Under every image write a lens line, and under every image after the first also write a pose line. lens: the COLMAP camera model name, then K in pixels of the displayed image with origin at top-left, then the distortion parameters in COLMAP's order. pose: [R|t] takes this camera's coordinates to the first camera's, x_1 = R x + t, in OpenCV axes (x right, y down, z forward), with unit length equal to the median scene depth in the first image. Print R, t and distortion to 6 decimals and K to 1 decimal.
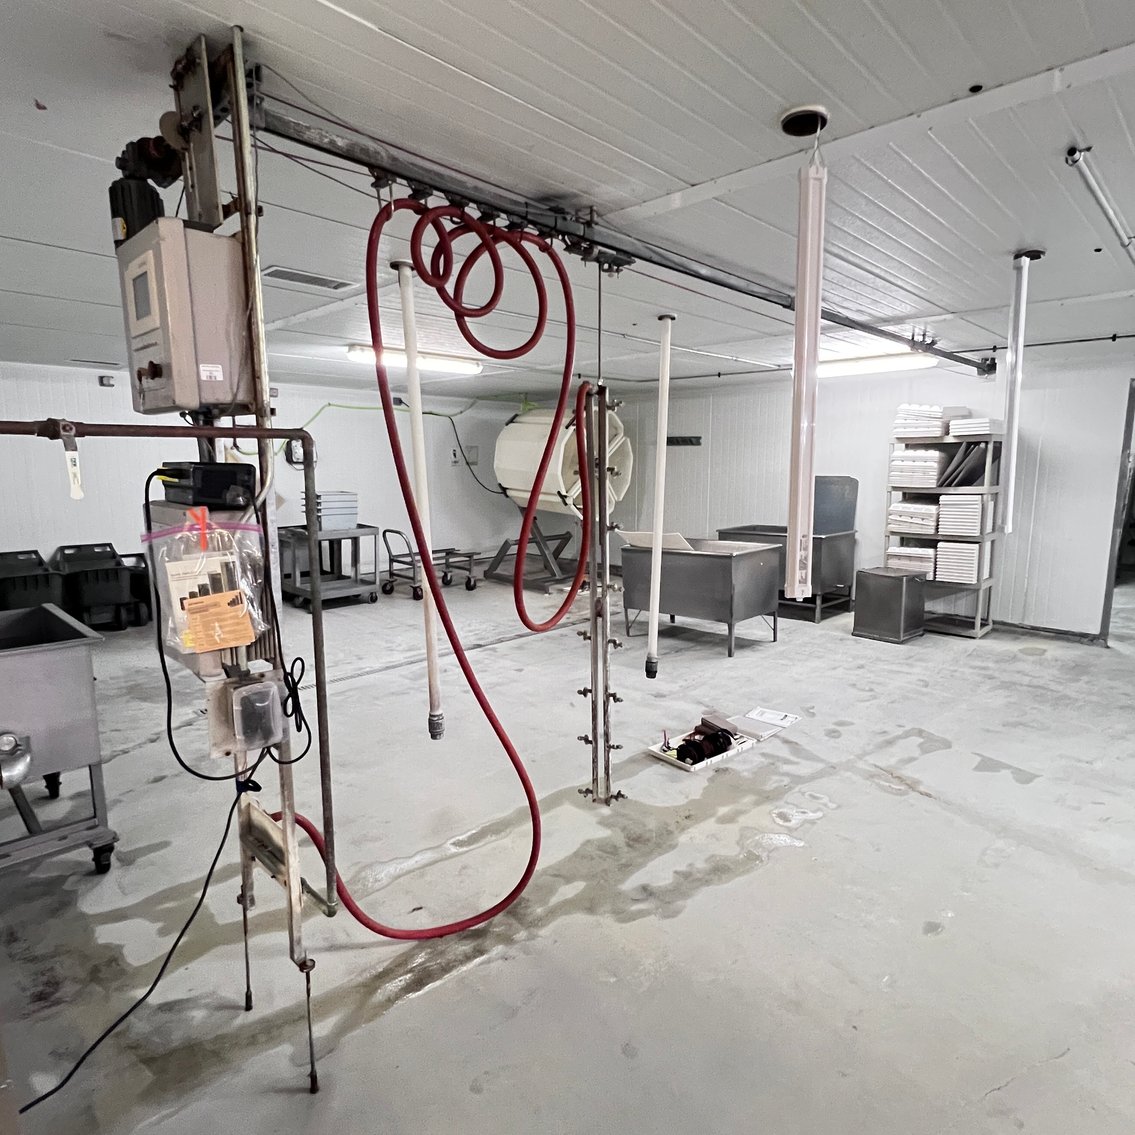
lens RADIAL K [[704.4, 0, 567.9], [0, 704.4, 563.6], [0, 0, 1]] dist [-0.001951, -0.000026]
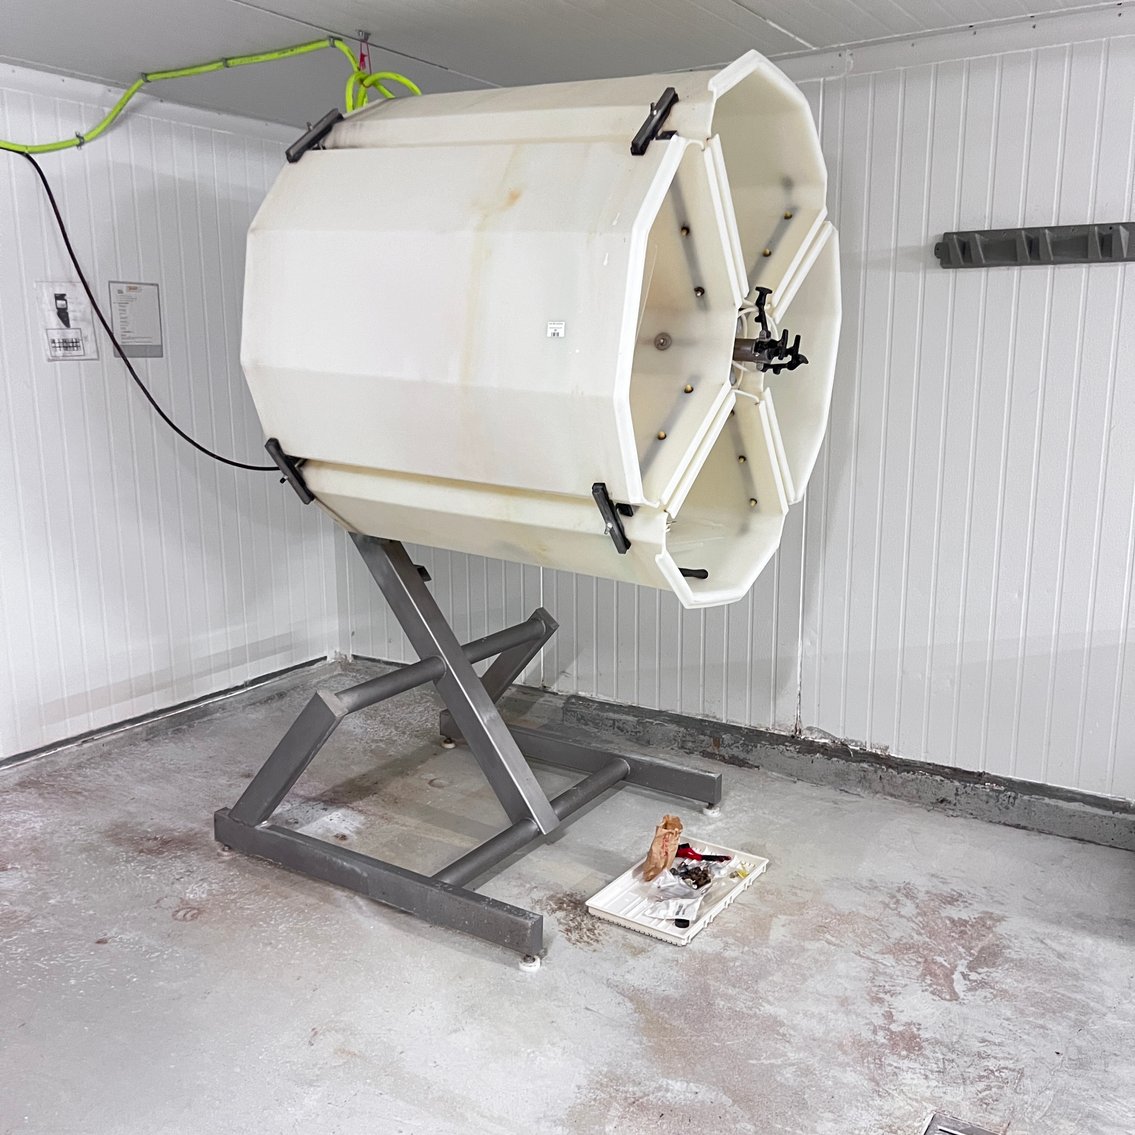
lens RADIAL K [[1136.0, 0, 566.4], [0, 1136.0, 573.0], [0, 0, 1]] dist [0.019038, 0.000000]
pose [[0.979476, -0.043638, 0.196781, -0.078262], [0.034774, 0.998228, 0.048277, -0.086049], [-0.198539, -0.040443, 0.979258, 0.636543]]
